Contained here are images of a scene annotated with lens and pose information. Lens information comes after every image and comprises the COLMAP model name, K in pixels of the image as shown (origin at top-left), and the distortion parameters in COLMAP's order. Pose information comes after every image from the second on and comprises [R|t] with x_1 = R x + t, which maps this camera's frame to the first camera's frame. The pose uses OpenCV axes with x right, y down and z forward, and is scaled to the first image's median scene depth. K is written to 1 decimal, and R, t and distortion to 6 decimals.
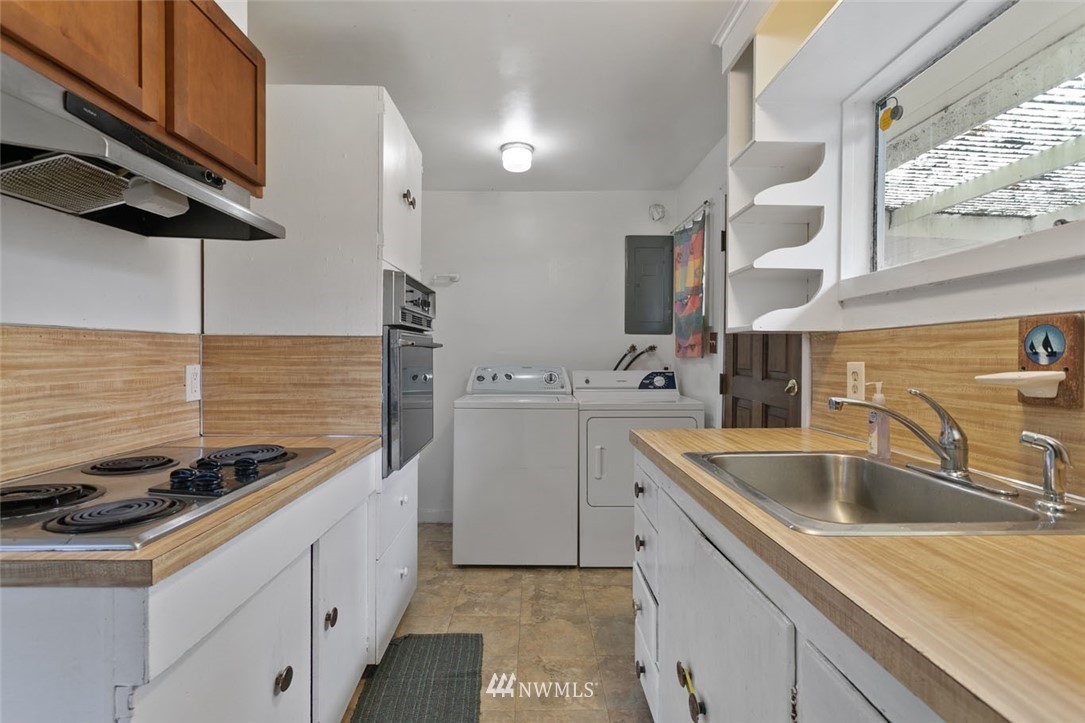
lens RADIAL K [[512.7, 0, 542.6], [0, 512.7, 362.7], [0, 0, 1]] dist [-0.001401, 0.000602]
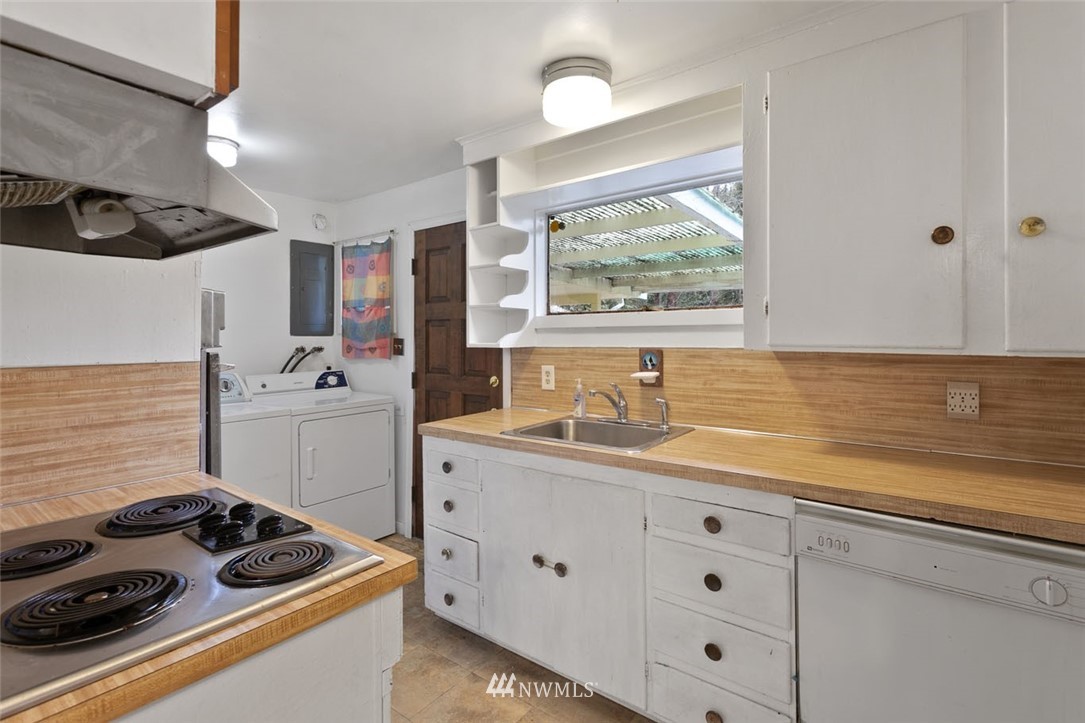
lens RADIAL K [[512.7, 0, 545.4], [0, 512.7, 333.1], [0, 0, 1]] dist [-0.001401, 0.000602]
pose [[0.619562, -0.002025, 0.784945, -0.651491], [0.019275, 0.999734, -0.012634, -0.078134], [-0.784711, 0.022957, 0.619437, -0.052280]]
